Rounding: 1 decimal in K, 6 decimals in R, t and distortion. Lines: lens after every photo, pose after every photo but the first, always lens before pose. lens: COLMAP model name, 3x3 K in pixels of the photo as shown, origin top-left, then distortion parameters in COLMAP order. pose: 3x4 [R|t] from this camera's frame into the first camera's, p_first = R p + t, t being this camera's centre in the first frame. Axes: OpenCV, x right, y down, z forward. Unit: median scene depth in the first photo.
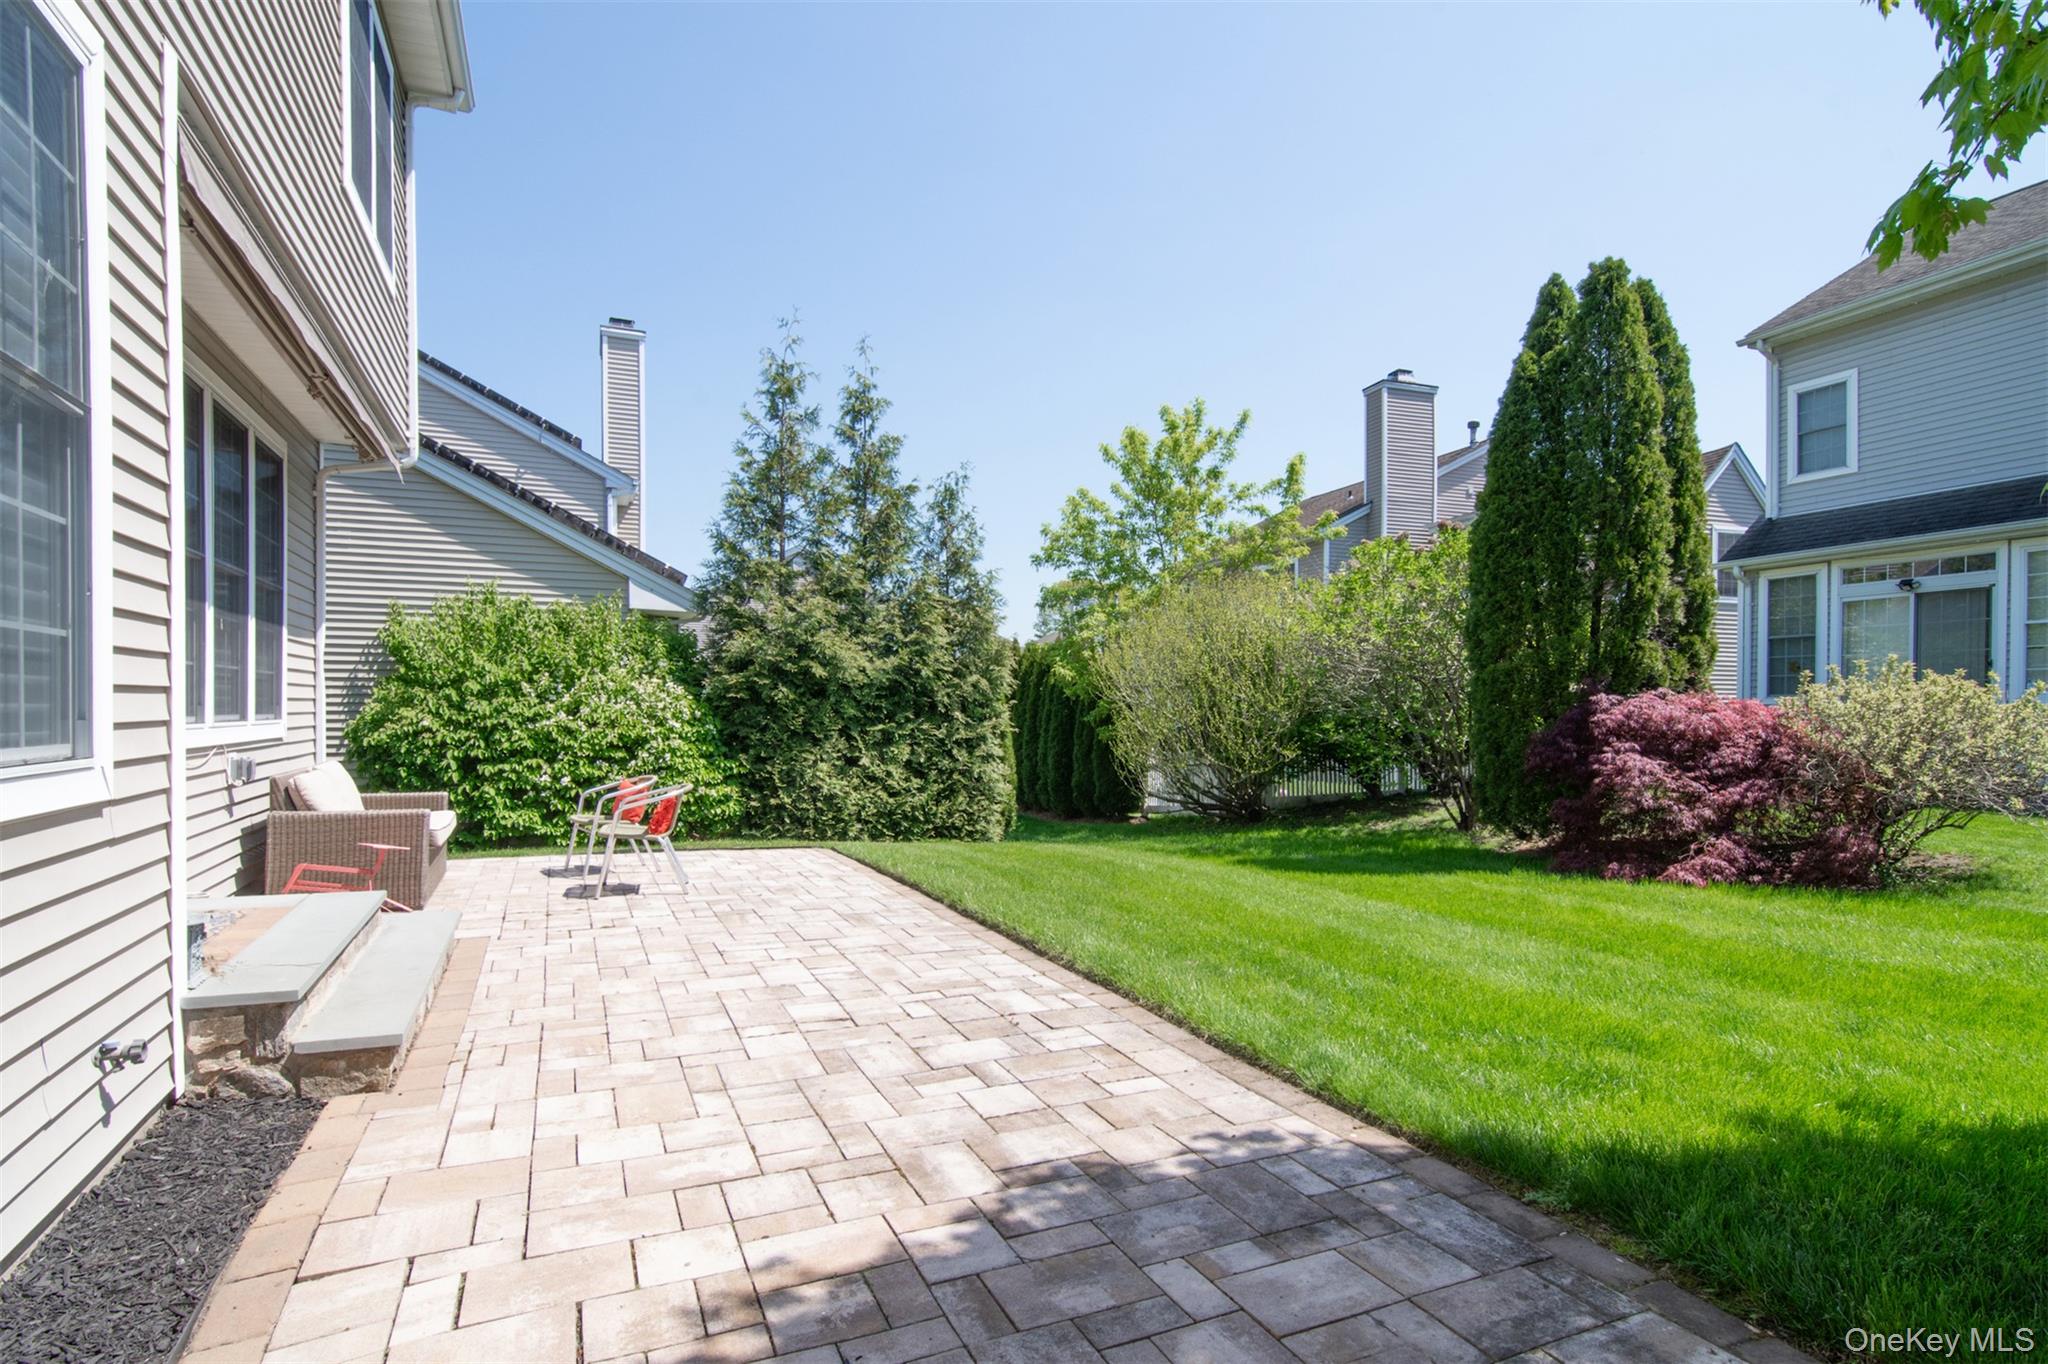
lens RADIAL K [[1126.8, 0, 1108.4], [0, 1126.8, 691.0], [0, 0, 1]] dist [-0.018611, 0.000017]
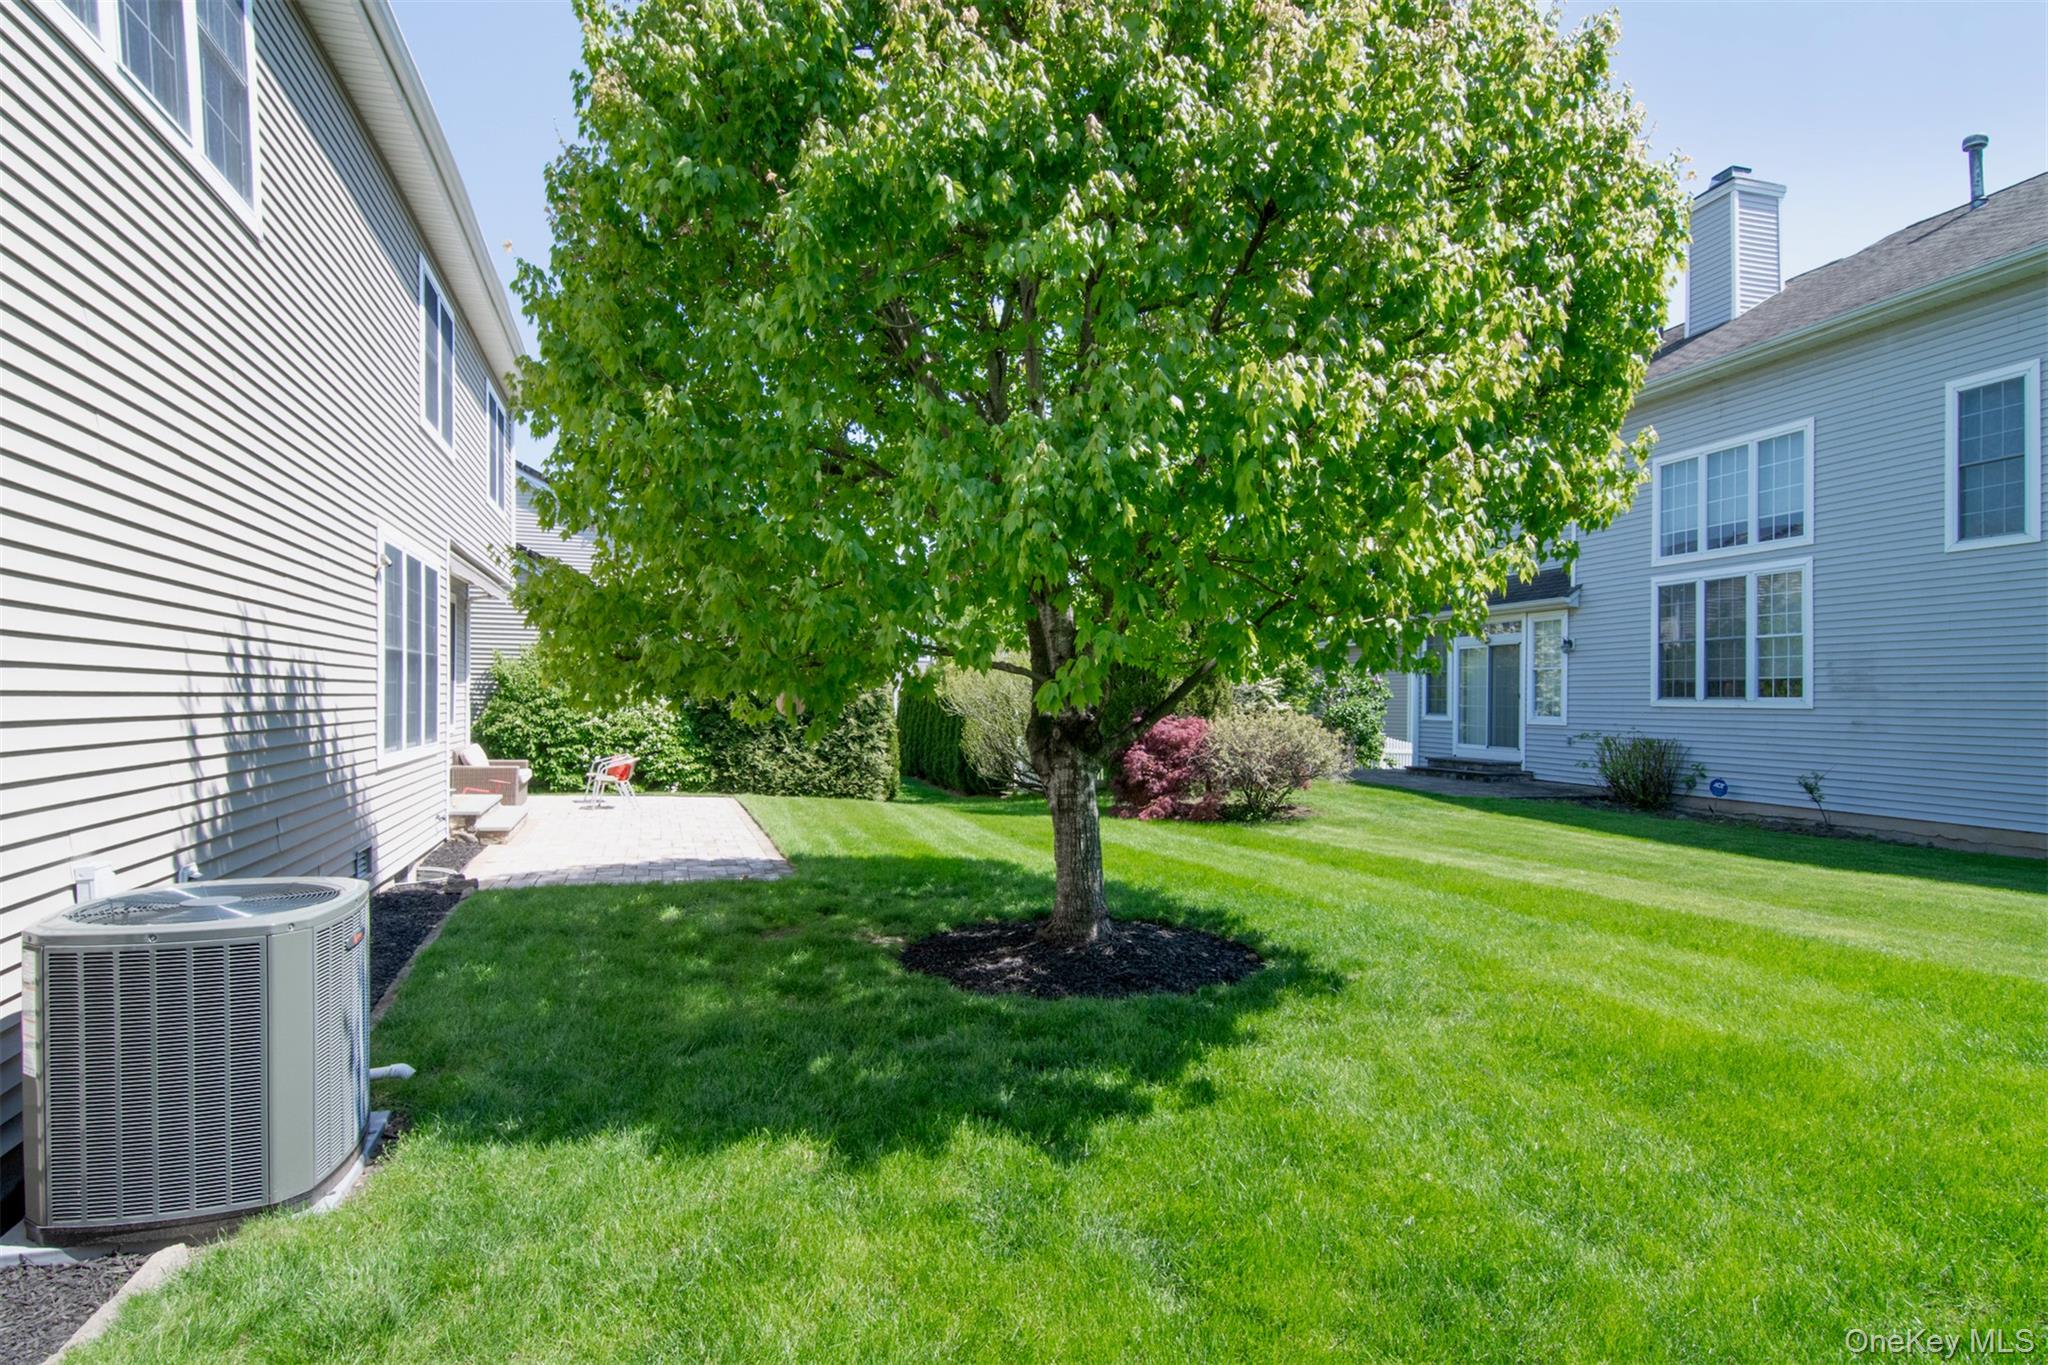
lens RADIAL K [[1058.0, 0, 1026.2], [0, 1058.0, 716.3], [0, 0, 1]] dist [-0.019403, -0.000590]
pose [[0.994965, 0.012918, -0.099387, 0.280564], [-0.010380, 0.999608, 0.026010, -0.027420], [0.099684, -0.024847, 0.994709, -0.454807]]
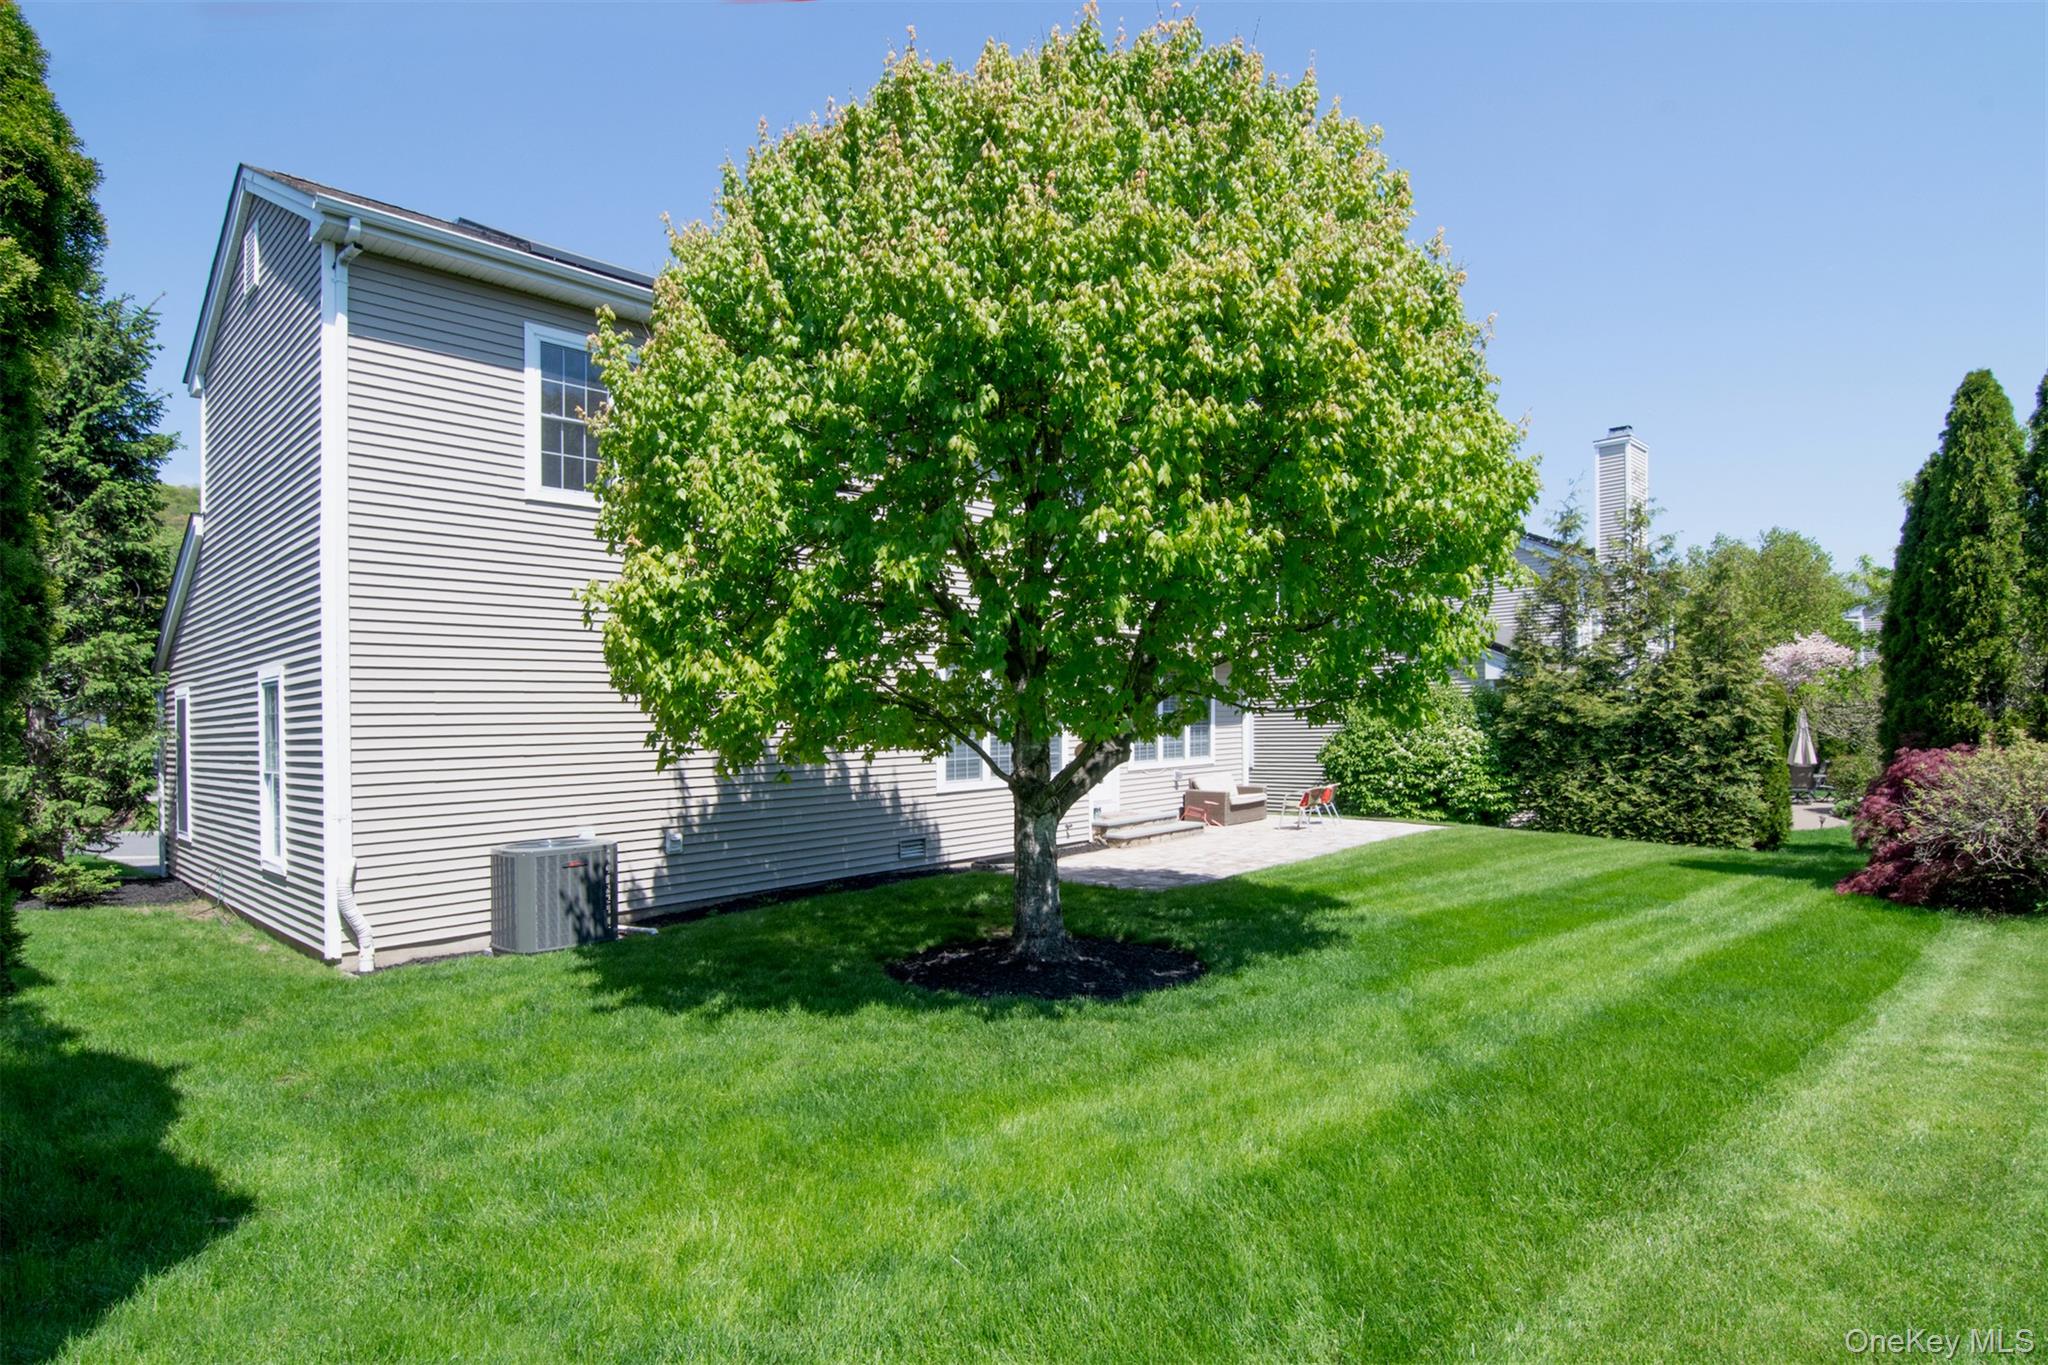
lens RADIAL K [[1058.0, 0, 1026.2], [0, 1058.0, 716.3], [0, 0, 1]] dist [-0.019403, -0.000590]
pose [[0.363581, -0.016448, -0.931417, 0.827941], [0.035187, 0.999373, -0.003913, -0.043317], [0.930898, -0.031351, 0.363932, -0.179192]]
